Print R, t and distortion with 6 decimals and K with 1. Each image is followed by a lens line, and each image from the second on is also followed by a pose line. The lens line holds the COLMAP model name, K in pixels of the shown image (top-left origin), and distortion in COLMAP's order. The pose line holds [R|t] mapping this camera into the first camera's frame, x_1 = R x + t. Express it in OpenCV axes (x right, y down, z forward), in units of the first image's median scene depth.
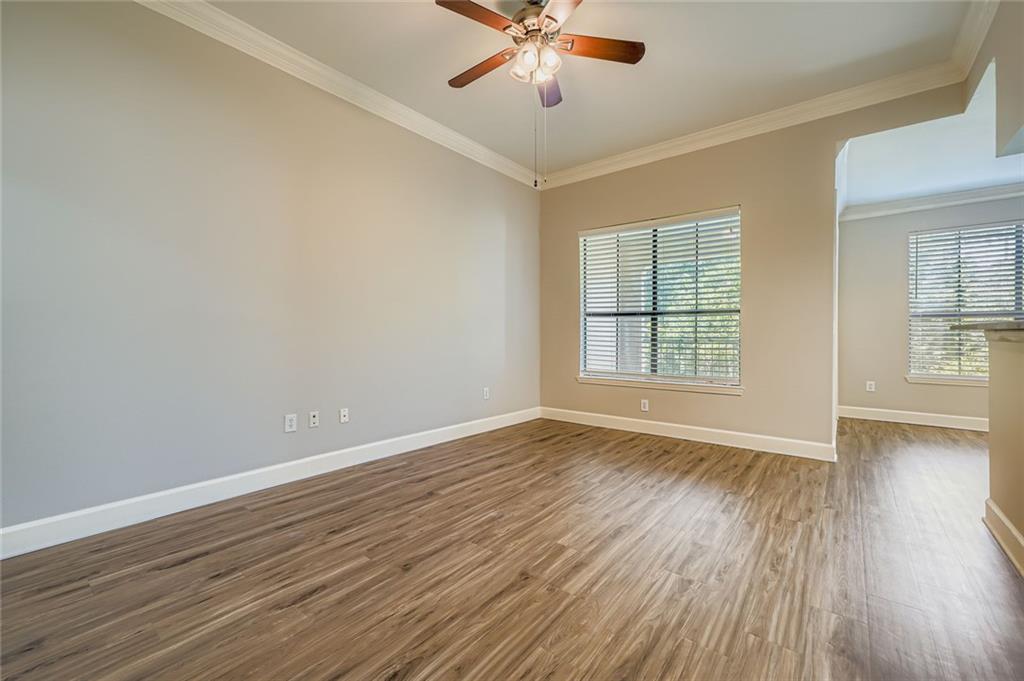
lens RADIAL K [[413.0, 0, 511.1], [0, 413.0, 337.6], [0, 0, 1]] dist [-0.013437, 0.002735]
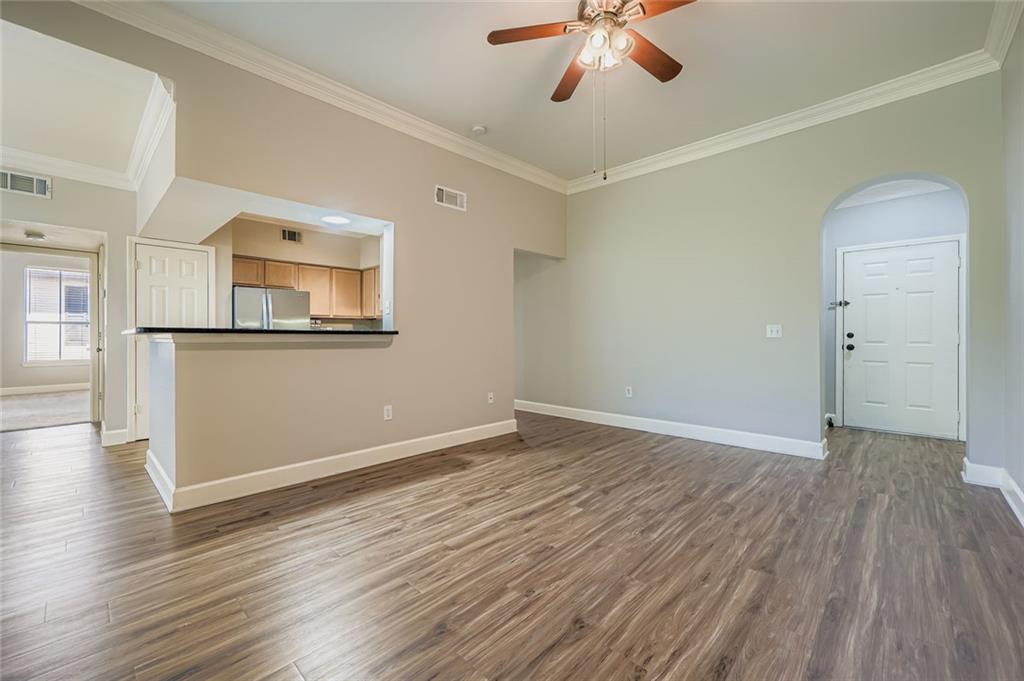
lens RADIAL K [[413.0, 0, 510.9], [0, 413.0, 334.6], [0, 0, 1]] dist [-0.013437, 0.002735]
pose [[-0.996399, 0.002144, 0.084762, 0.203412], [0.002098, 0.999998, -0.000634, -0.011824], [-0.084763, -0.000454, -0.996401, 2.059953]]
